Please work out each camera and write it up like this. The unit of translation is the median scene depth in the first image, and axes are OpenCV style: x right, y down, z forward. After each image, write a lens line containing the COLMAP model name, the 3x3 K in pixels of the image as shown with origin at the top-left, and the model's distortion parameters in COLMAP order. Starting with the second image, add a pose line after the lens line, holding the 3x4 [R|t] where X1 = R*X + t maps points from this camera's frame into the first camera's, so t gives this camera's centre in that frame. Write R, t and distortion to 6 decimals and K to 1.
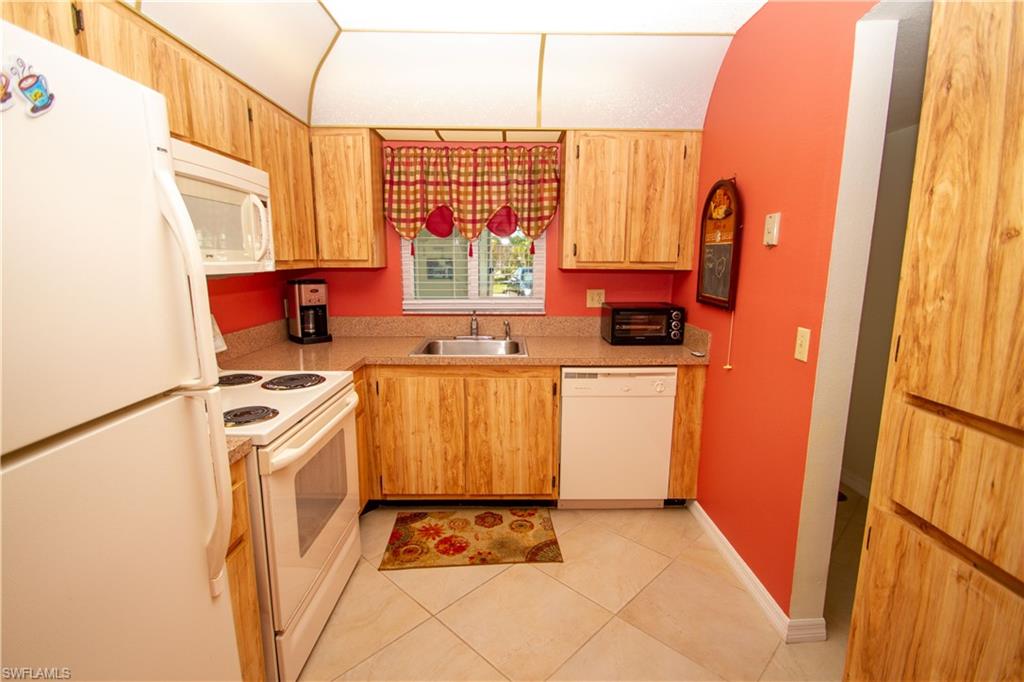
lens RADIAL K [[476.2, 0, 516.9], [0, 476.2, 345.4], [0, 0, 1]] dist [0.015827, -0.015863]
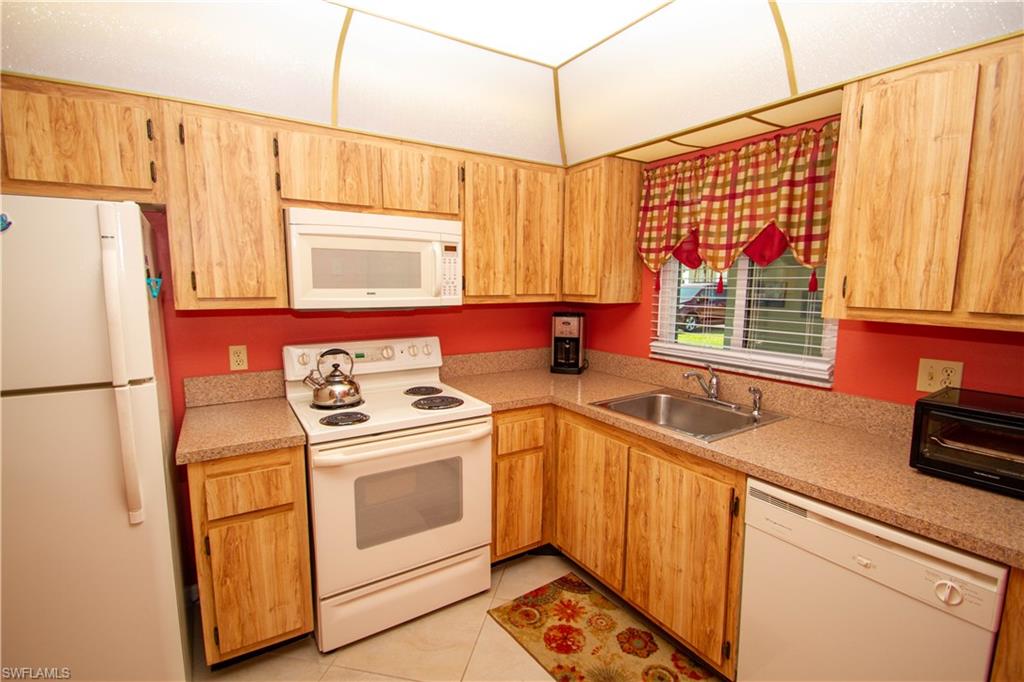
lens RADIAL K [[476.2, 0, 520.4], [0, 476.2, 346.1], [0, 0, 1]] dist [0.015827, -0.015863]
pose [[0.537346, 0.114183, -0.835596, 0.421262], [-0.155956, 0.987158, 0.034604, -0.092963], [0.828817, 0.111722, 0.548253, 0.386646]]
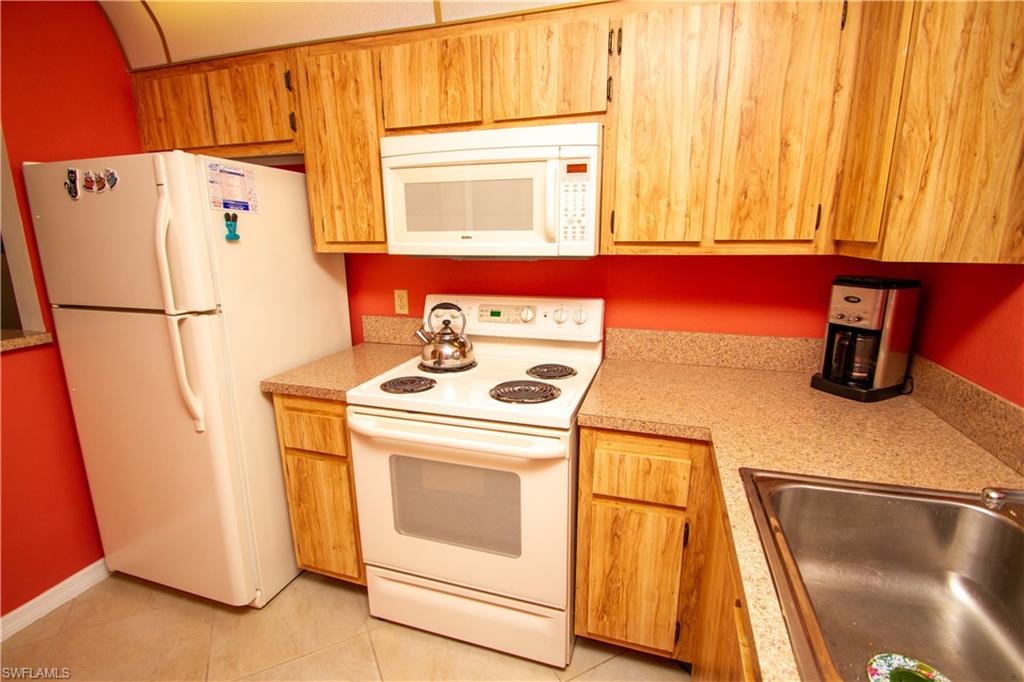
lens RADIAL K [[476.2, 0, 518.3], [0, 476.2, 347.3], [0, 0, 1]] dist [0.015827, -0.015863]
pose [[-0.313588, 0.223744, -0.922822, 0.204862], [-0.162920, 0.944754, 0.284424, -0.166851], [0.935478, 0.239539, -0.259811, 0.870530]]
